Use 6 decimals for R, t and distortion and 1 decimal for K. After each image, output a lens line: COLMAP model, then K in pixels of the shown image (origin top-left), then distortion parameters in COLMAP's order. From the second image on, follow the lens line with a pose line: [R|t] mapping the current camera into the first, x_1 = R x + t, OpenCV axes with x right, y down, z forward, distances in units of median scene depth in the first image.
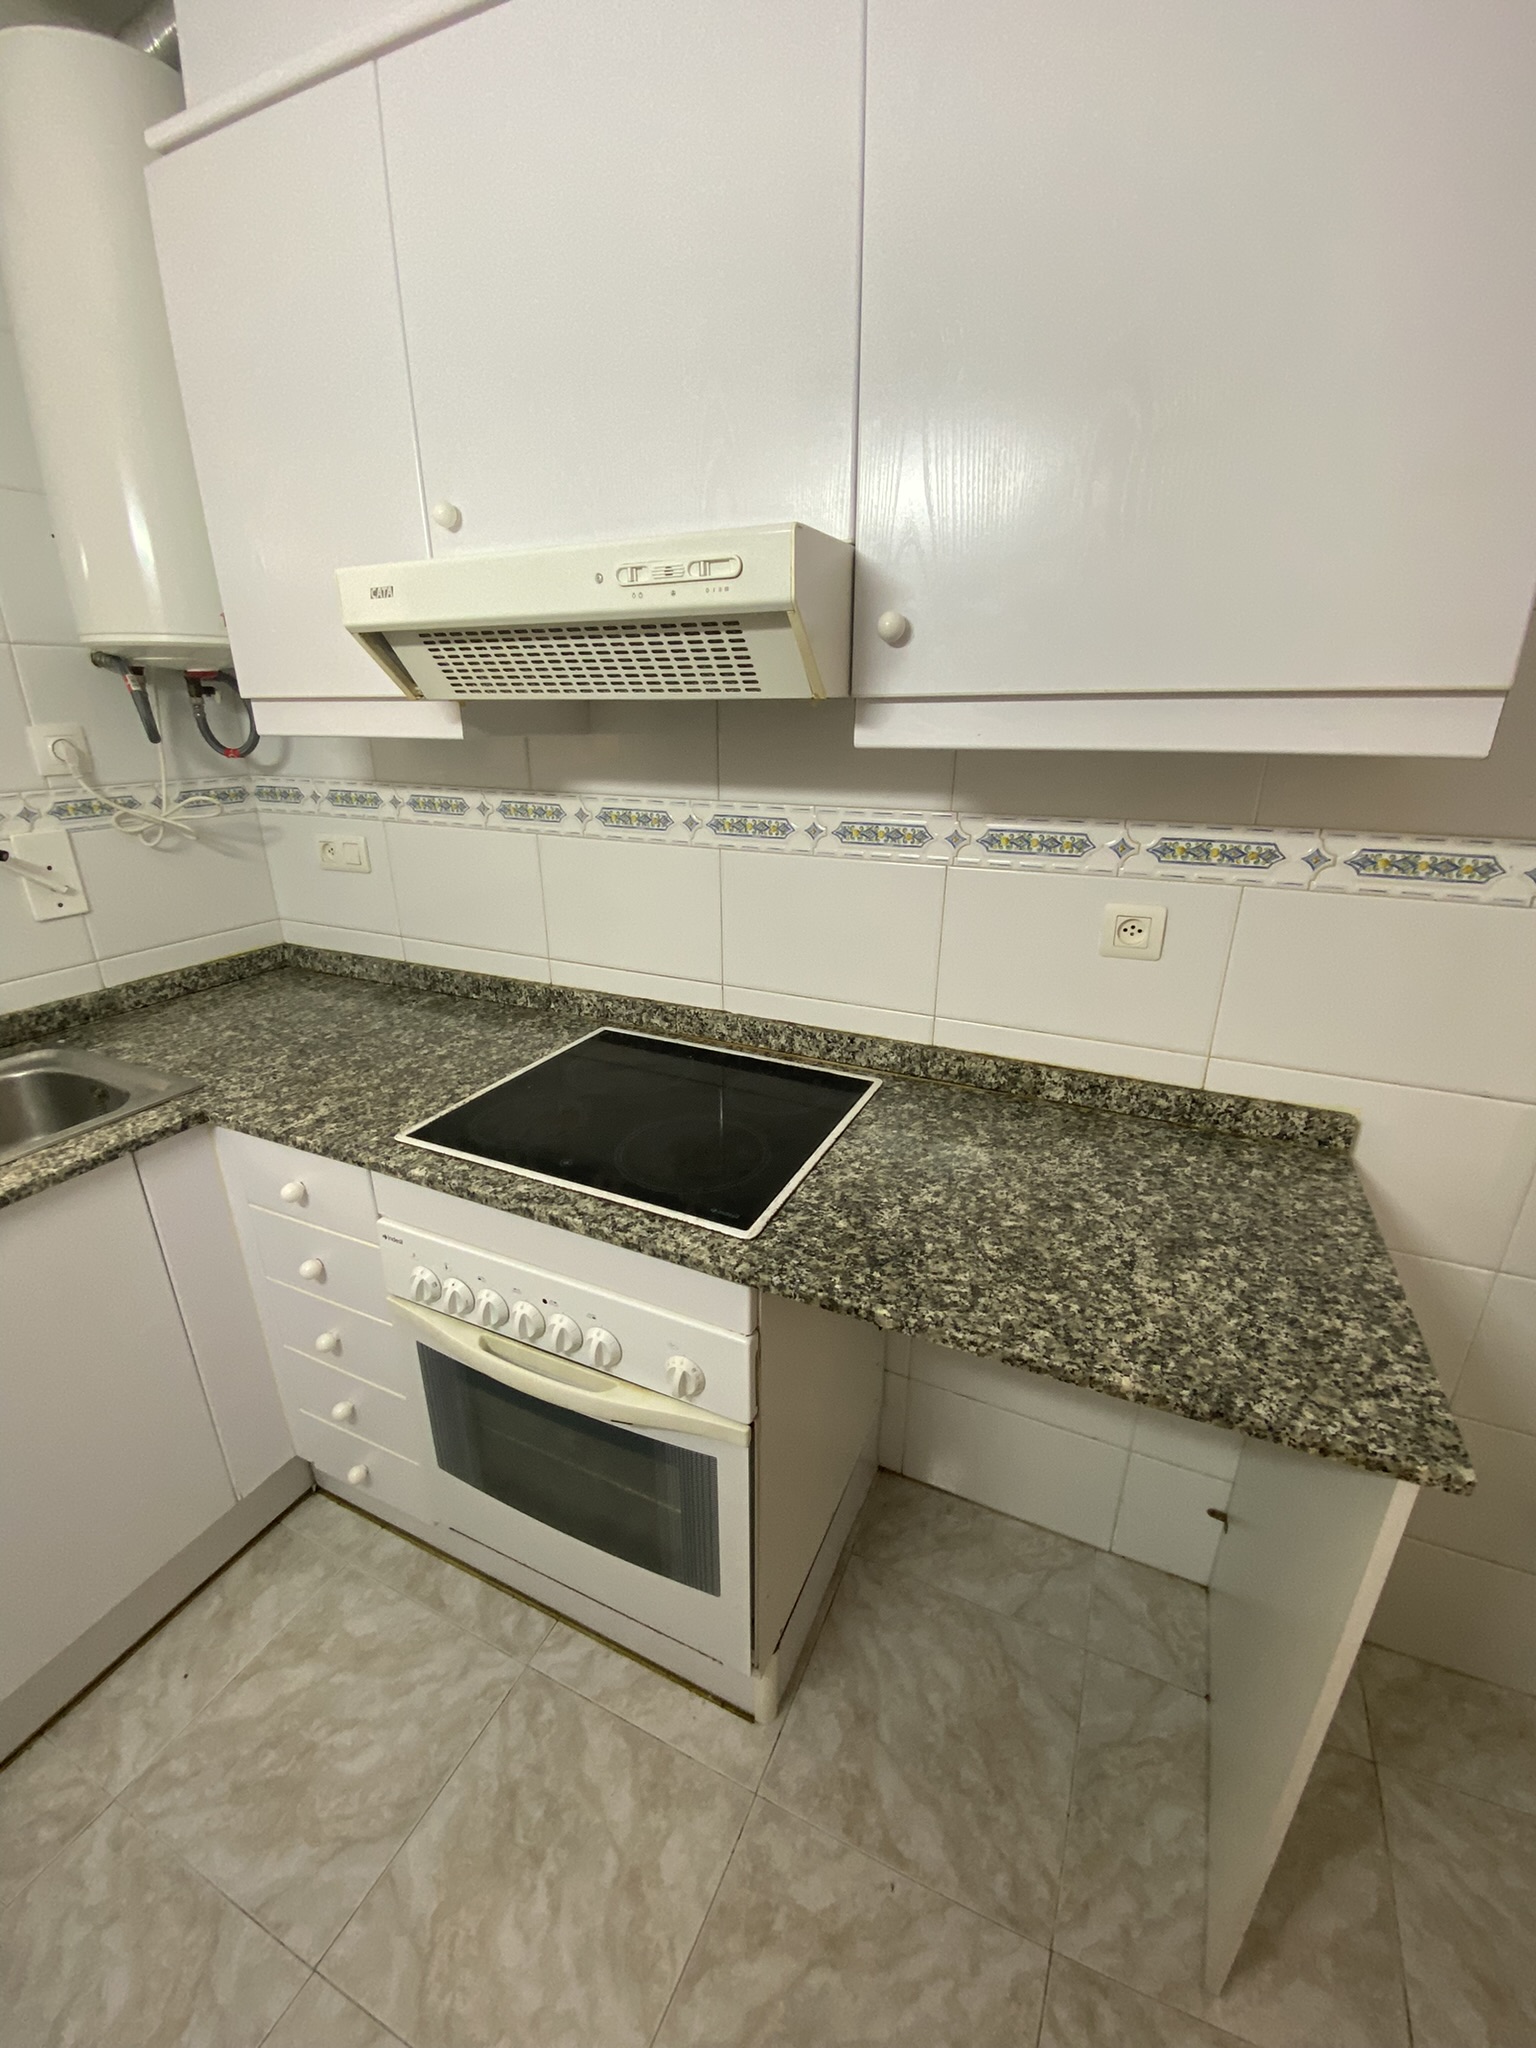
lens RADIAL K [[820.8, 0, 768.0], [0, 820.8, 1024.0], [0, 0, 1]] dist [0.023842, -0.021583]
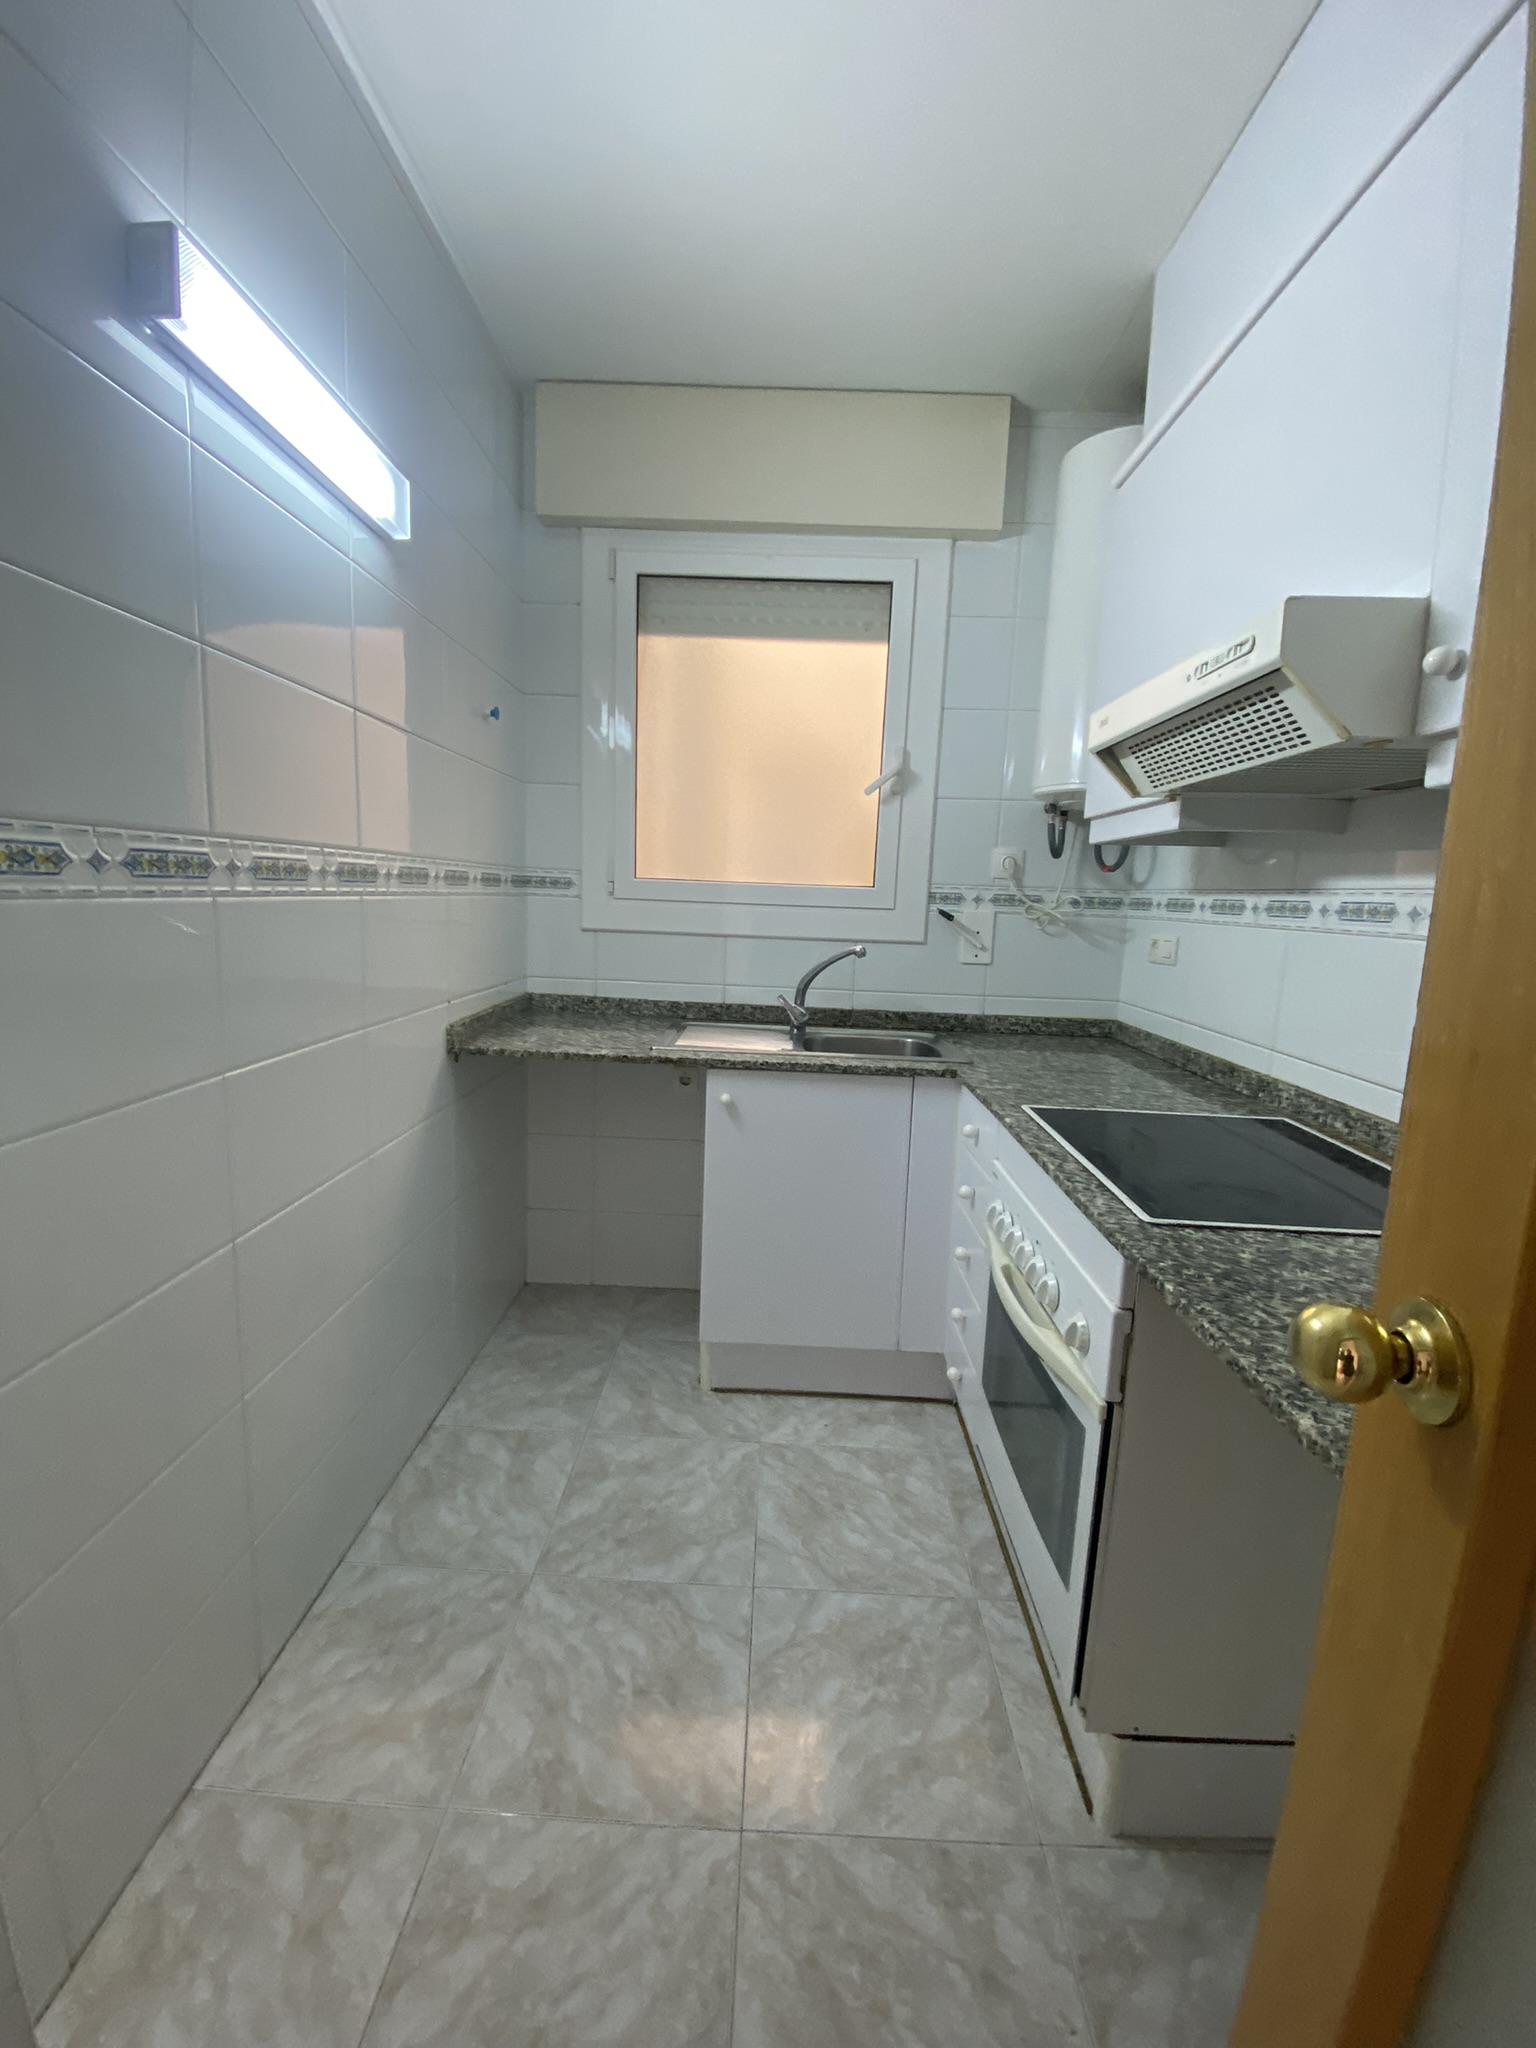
lens RADIAL K [[820.8, 0, 768.0], [0, 820.8, 1024.0], [0, 0, 1]] dist [0.023842, -0.021583]
pose [[0.404255, 0.155407, -0.901347, 0.464923], [-0.349597, 0.936888, 0.004741, 0.121151], [0.845198, 0.313192, 0.433071, 0.015997]]
